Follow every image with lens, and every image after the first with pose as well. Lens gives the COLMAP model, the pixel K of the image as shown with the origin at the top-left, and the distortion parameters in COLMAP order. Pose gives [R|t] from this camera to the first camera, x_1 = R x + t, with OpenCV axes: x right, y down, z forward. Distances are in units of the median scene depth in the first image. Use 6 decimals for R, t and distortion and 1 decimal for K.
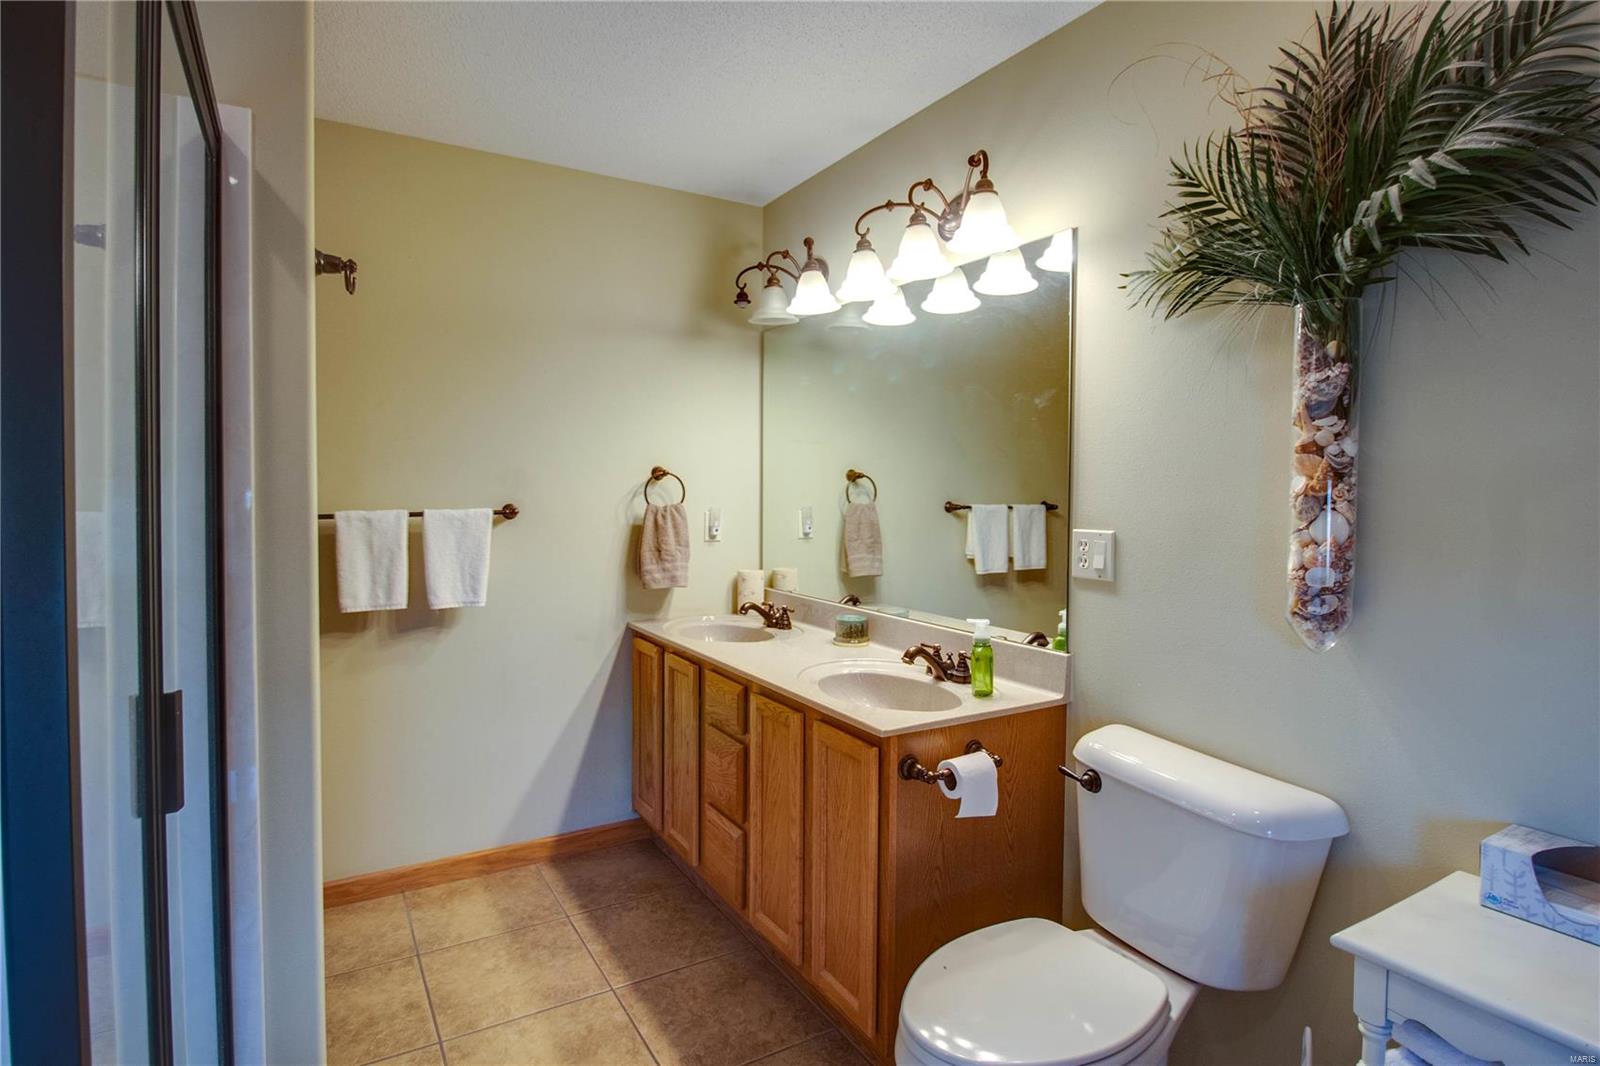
lens RADIAL K [[836.5, 0, 786.2], [0, 836.5, 508.1], [0, 0, 1]] dist [-0.006322, -0.000527]
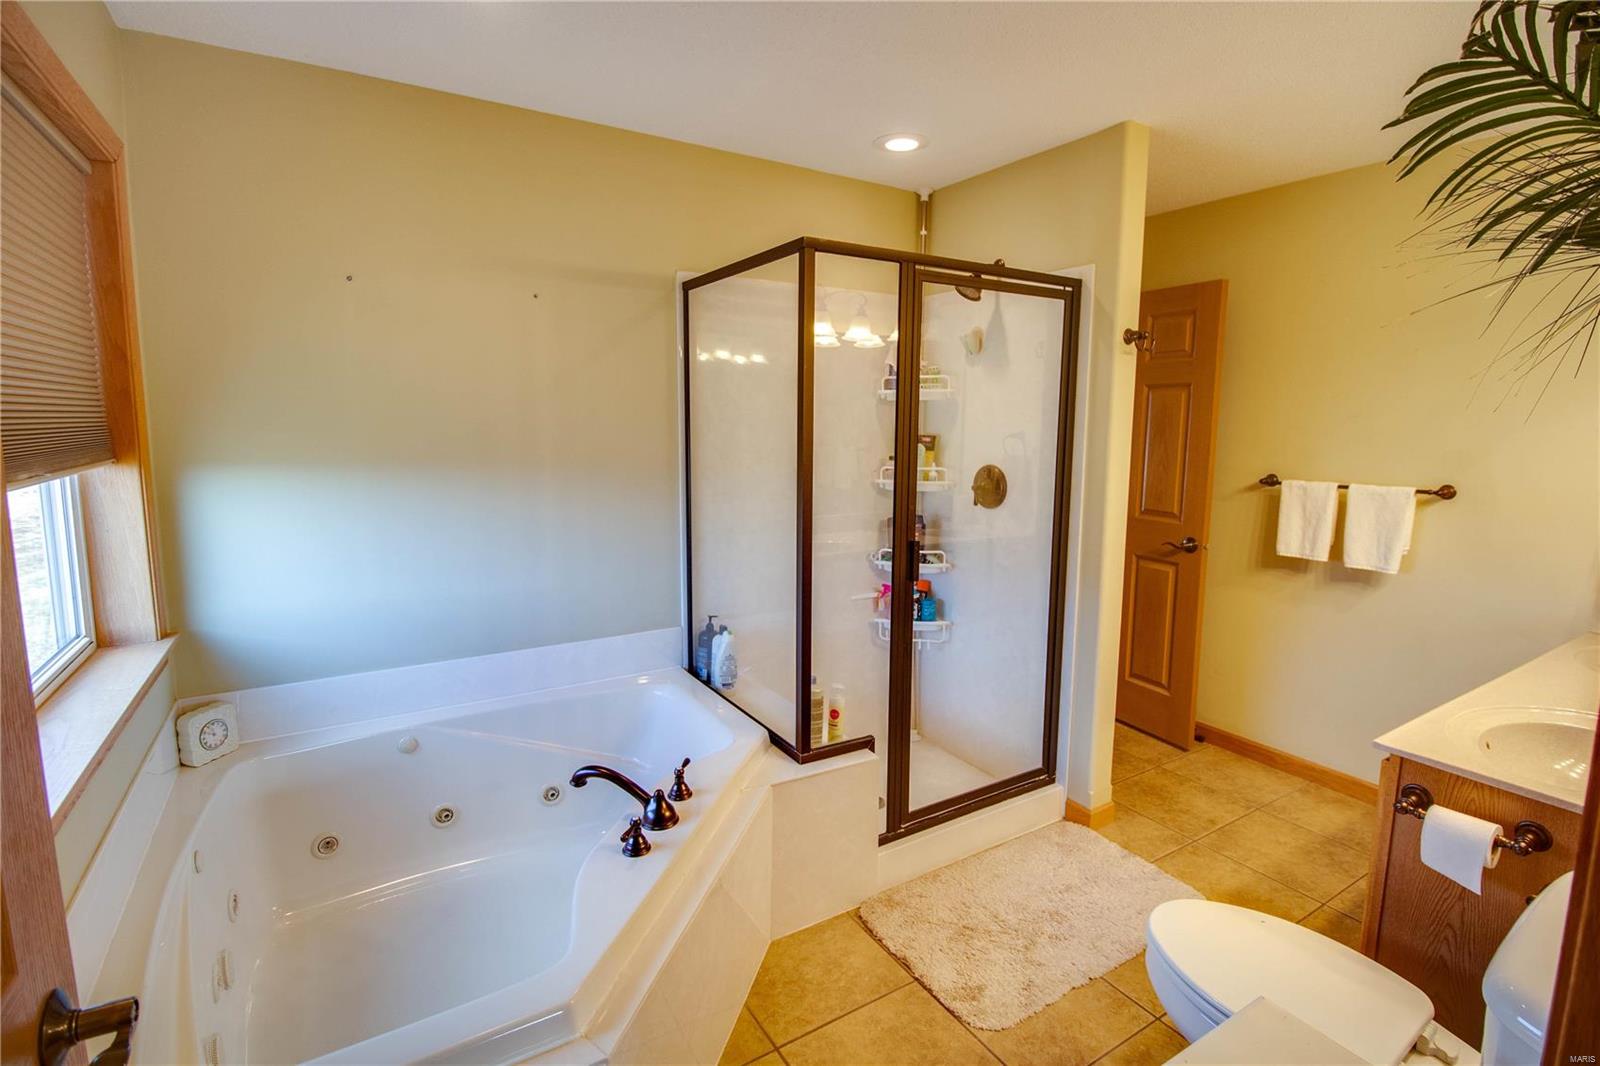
lens RADIAL K [[760.2, 0, 797.7], [0, 760.2, 522.5], [0, 0, 1]] dist [-0.013209, -0.003256]
pose [[0.033268, 0.134127, -0.990406, 0.623454], [-0.027681, 0.990698, 0.133237, -0.065611], [0.999063, 0.022982, 0.036671, 0.170403]]
